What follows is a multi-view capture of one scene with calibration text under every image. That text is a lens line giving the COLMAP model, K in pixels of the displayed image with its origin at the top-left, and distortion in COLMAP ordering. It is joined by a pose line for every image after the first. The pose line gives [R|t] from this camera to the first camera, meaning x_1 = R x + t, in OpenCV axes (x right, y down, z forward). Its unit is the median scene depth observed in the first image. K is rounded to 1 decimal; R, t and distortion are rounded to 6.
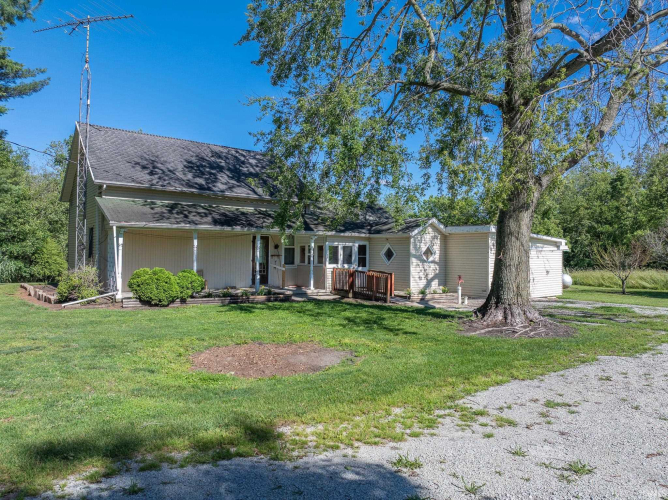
lens RADIAL K [[465.7, 0, 333.4], [0, 465.7, 251.0], [0, 0, 1]] dist [-0.031434, -0.001969]
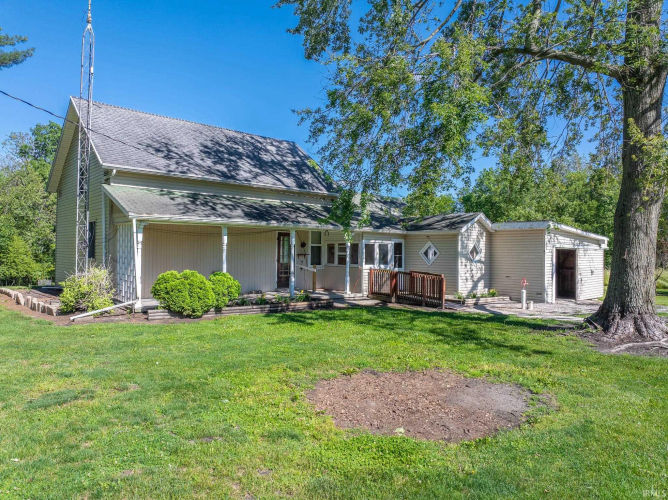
lens RADIAL K [[465.7, 0, 333.3], [0, 465.7, 248.8], [0, 0, 1]] dist [-0.031434, -0.001969]
pose [[0.997551, 0.000132, 0.069941, -0.137230], [-0.000040, 0.999999, -0.001310, -0.000457], [-0.069941, 0.001304, 0.997550, 0.125799]]
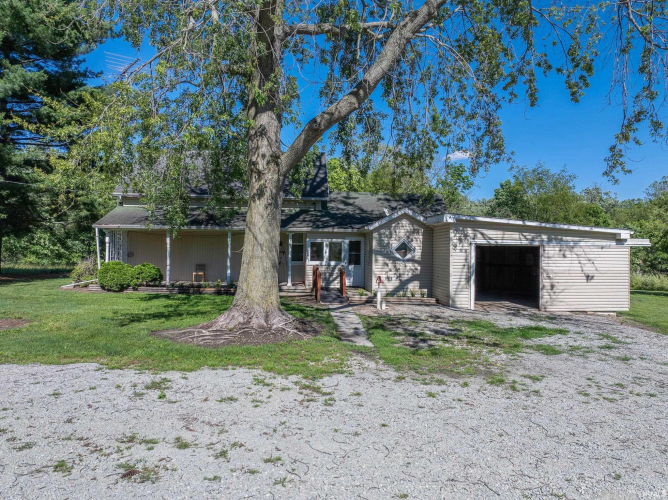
lens RADIAL K [[465.7, 0, 332.5], [0, 465.7, 249.2], [0, 0, 1]] dist [-0.031434, -0.001969]
pose [[0.822915, 0.000733, -0.568164, 0.606958], [-0.000380, 1.000000, 0.000740, 0.002718], [0.568164, -0.000393, 0.822915, 0.230361]]
